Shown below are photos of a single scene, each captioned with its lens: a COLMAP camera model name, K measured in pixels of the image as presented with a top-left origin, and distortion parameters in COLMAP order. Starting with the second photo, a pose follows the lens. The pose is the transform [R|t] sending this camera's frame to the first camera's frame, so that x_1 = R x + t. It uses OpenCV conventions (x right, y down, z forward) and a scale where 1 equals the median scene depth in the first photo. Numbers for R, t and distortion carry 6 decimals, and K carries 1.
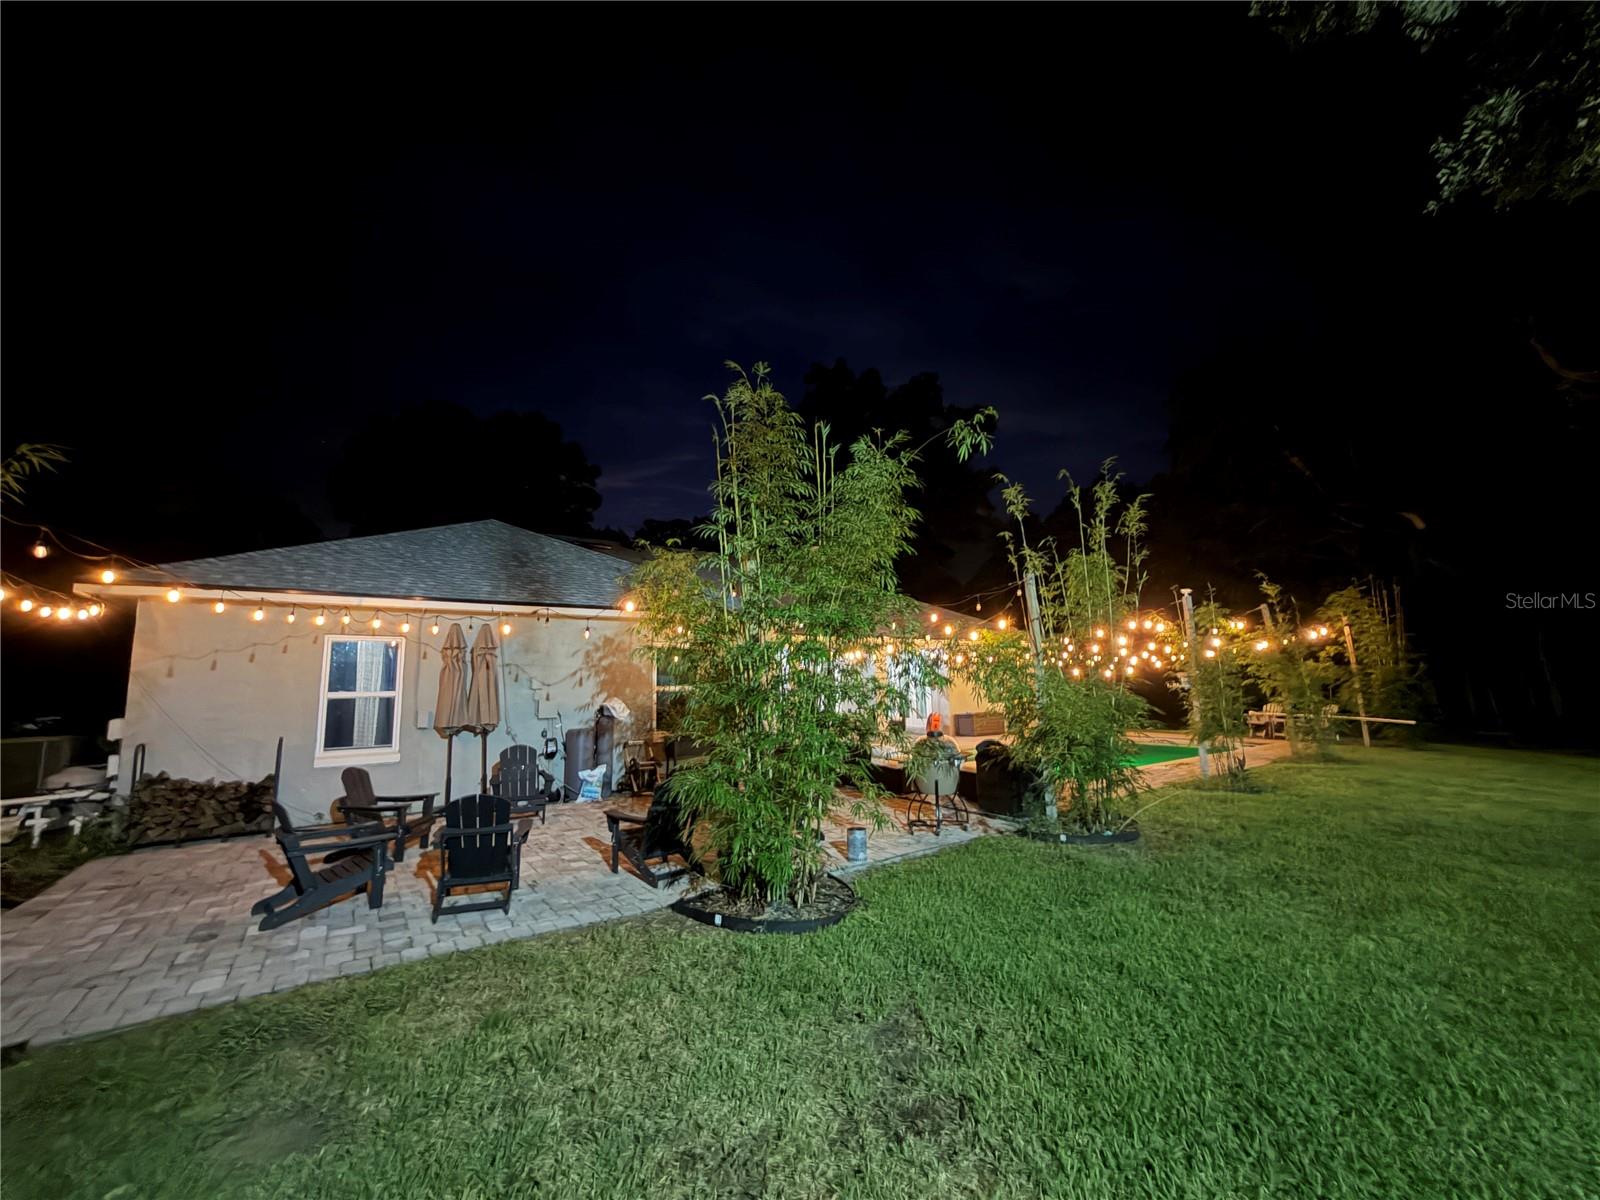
lens RADIAL K [[640.1, 0, 796.7], [0, 640.1, 600.6], [0, 0, 1]] dist [0.000346, 0.000310]
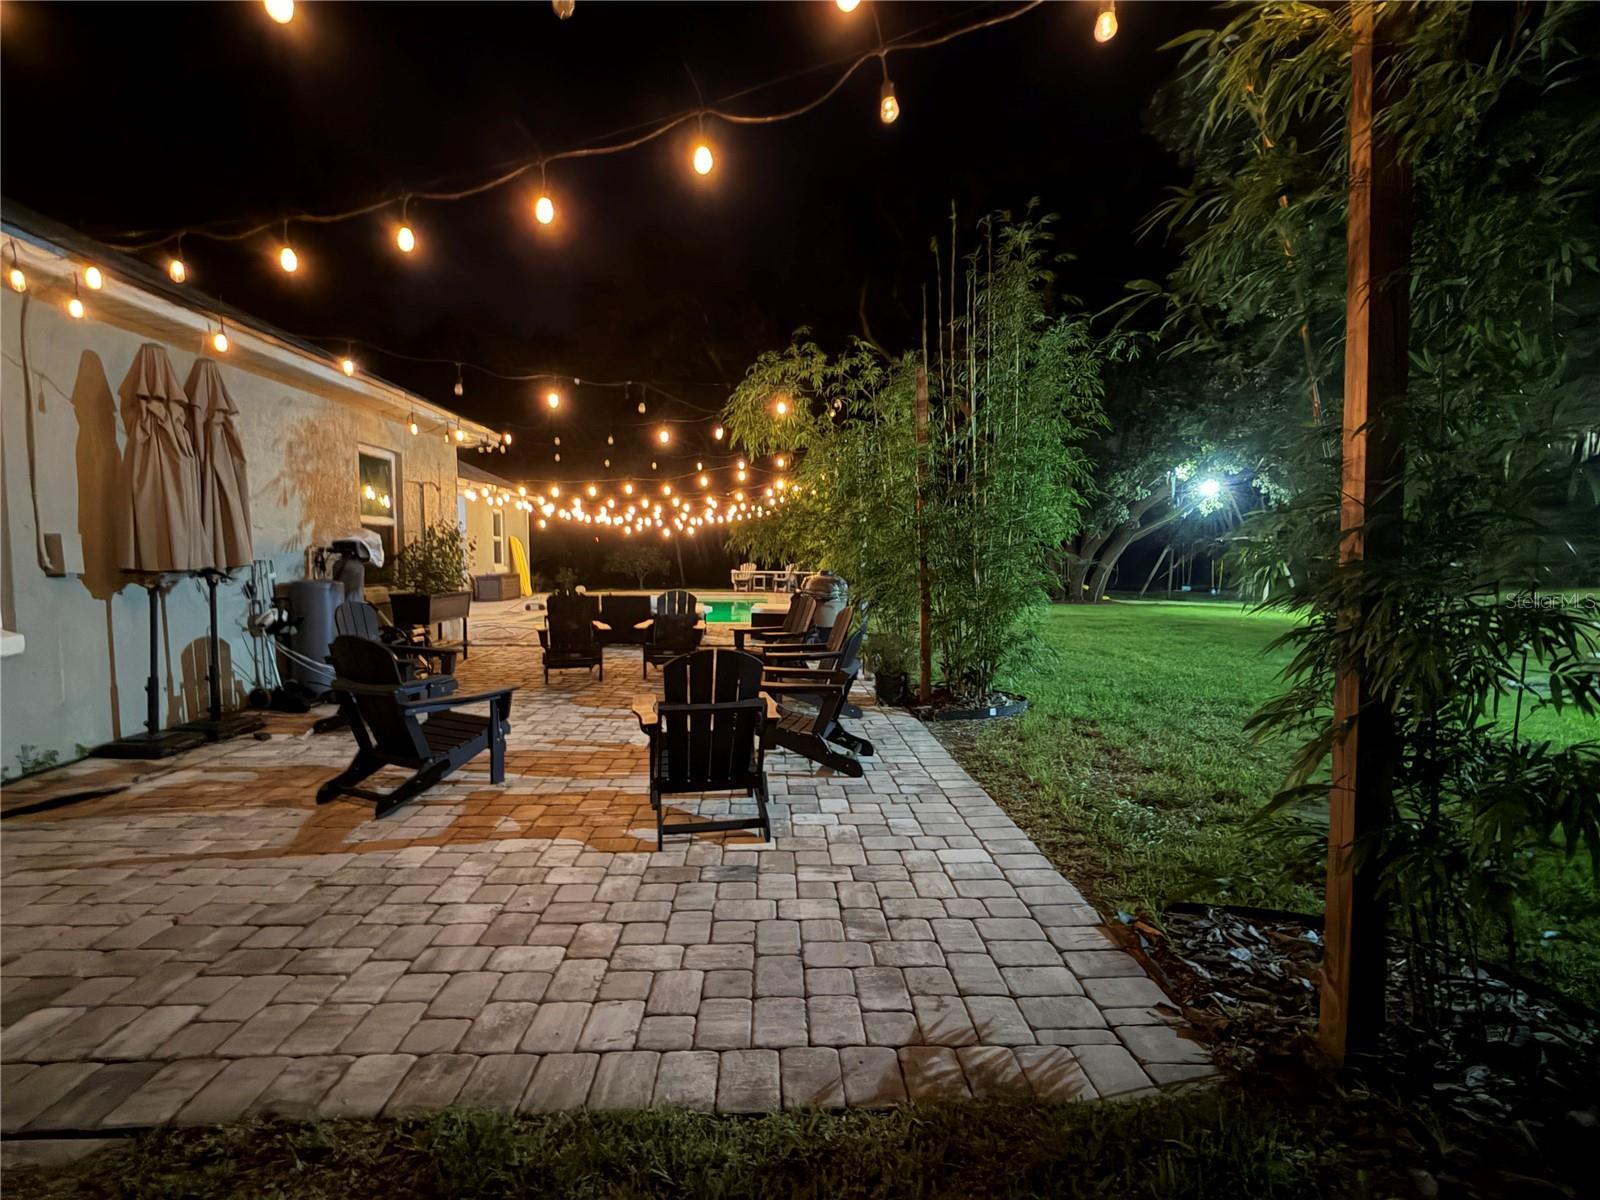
lens RADIAL K [[744.7, 0, 800.0], [0, 744.7, 600.0], [0, 0, 1]] dist [0.000506, -0.000069]
pose [[0.535508, -0.033073, 0.843882, -0.729362], [-0.124793, 0.985165, 0.117800, 0.093559], [-0.835259, -0.168393, 0.523437, 0.315030]]
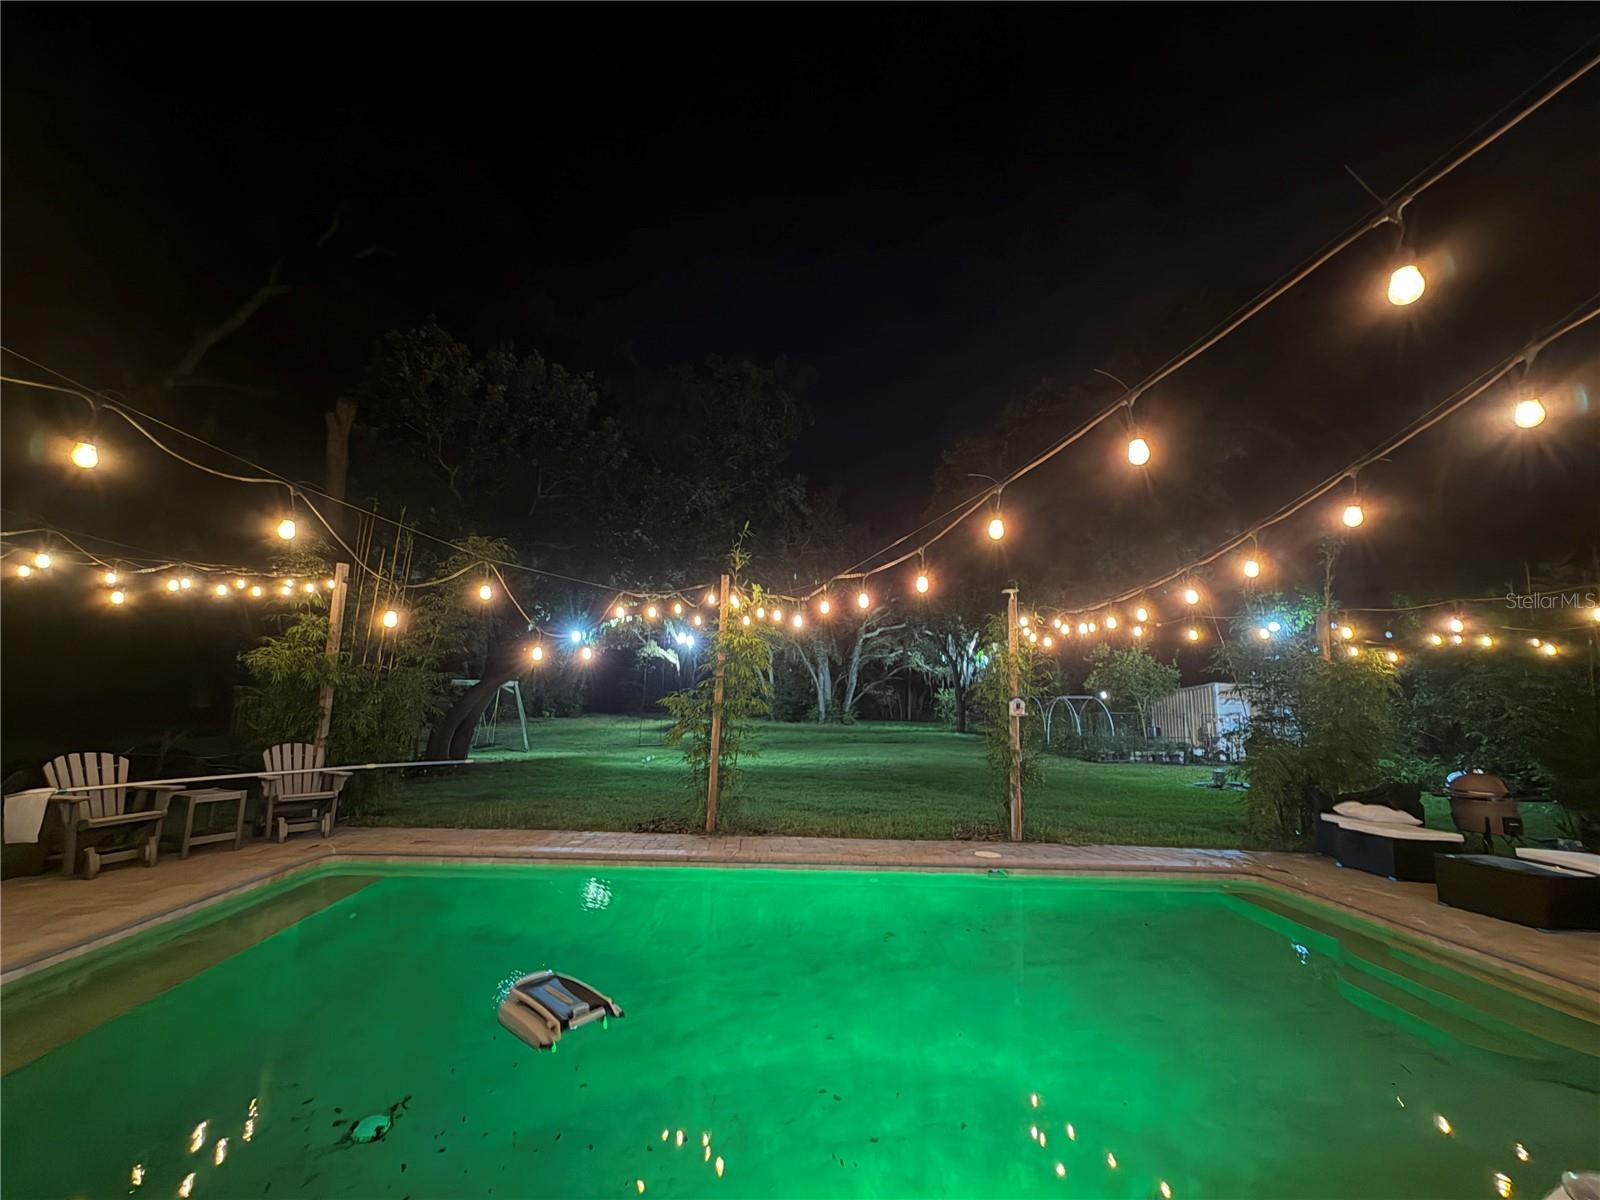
lens RADIAL K [[640.1, 0, 796.7], [0, 640.1, 600.6], [0, 0, 1]] dist [0.000346, 0.000310]
pose [[-0.856573, 0.070474, 0.511191, 0.505235], [-0.085657, 0.957468, -0.275530, 0.268619], [-0.508867, -0.279799, -0.814105, 2.038326]]
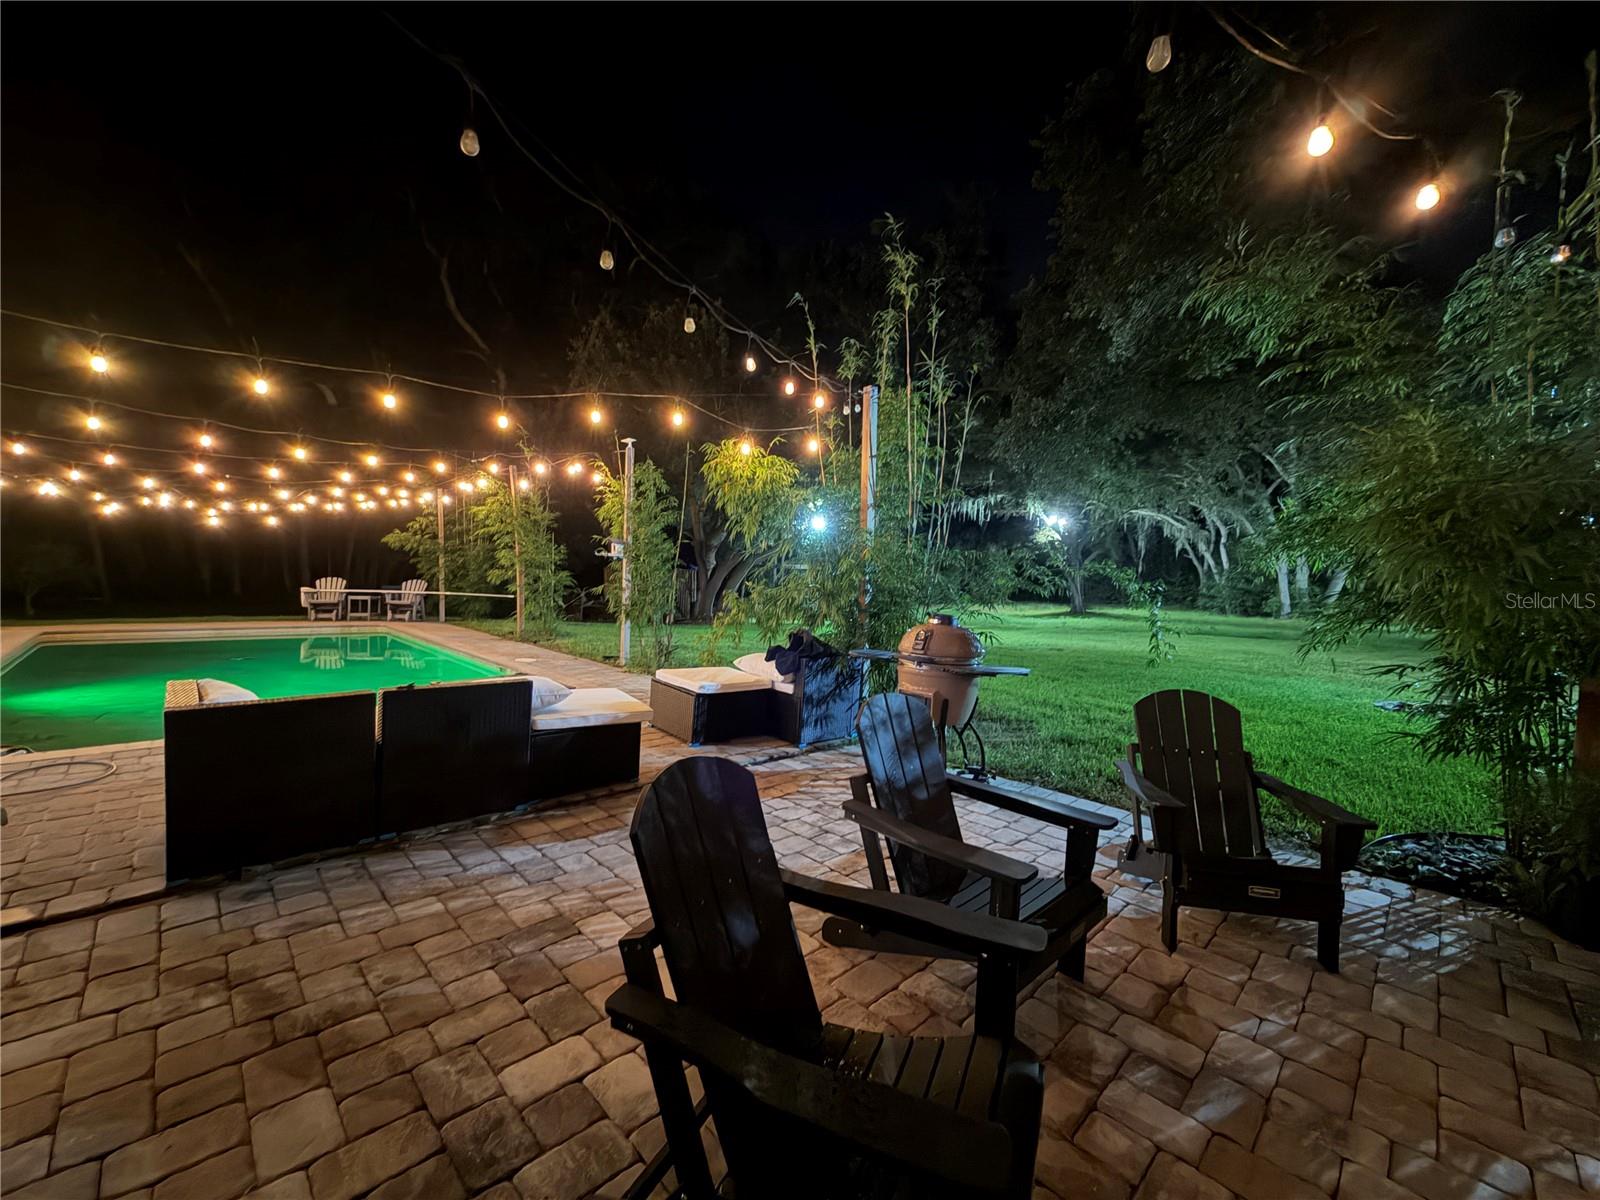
lens RADIAL K [[640.1, 0, 796.7], [0, 640.1, 600.6], [0, 0, 1]] dist [0.000346, 0.000310]
pose [[-0.165599, -0.021595, 0.985957, -0.277394], [-0.164193, 0.986410, -0.005973, 0.180743], [-0.972429, -0.162877, -0.166894, 1.033530]]
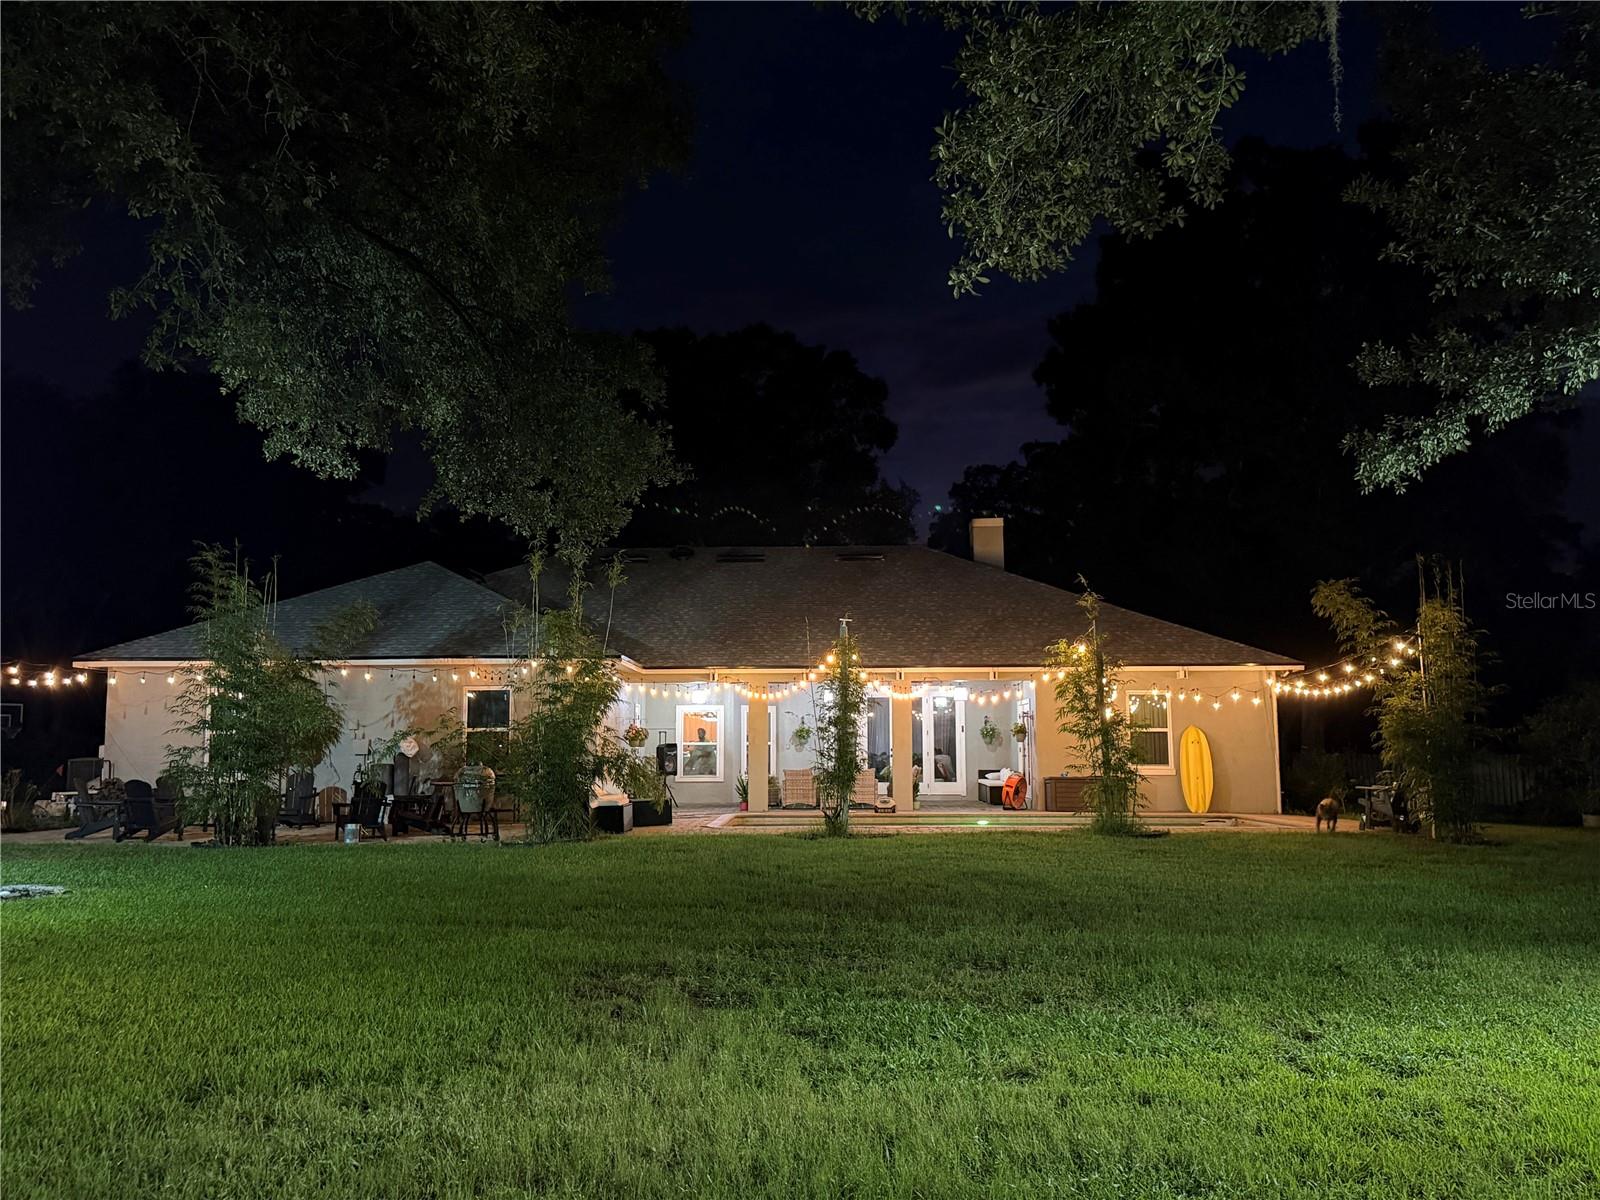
lens RADIAL K [[1380.8, 0, 813.4], [0, 1380.8, 601.2], [0, 0, 1]] dist [0.136873, -0.256050]
pose [[0.817940, -0.047388, -0.573348, 1.919917], [0.063481, 0.997950, 0.008080, -0.069018], [0.571790, -0.043006, 0.819272, -0.663738]]
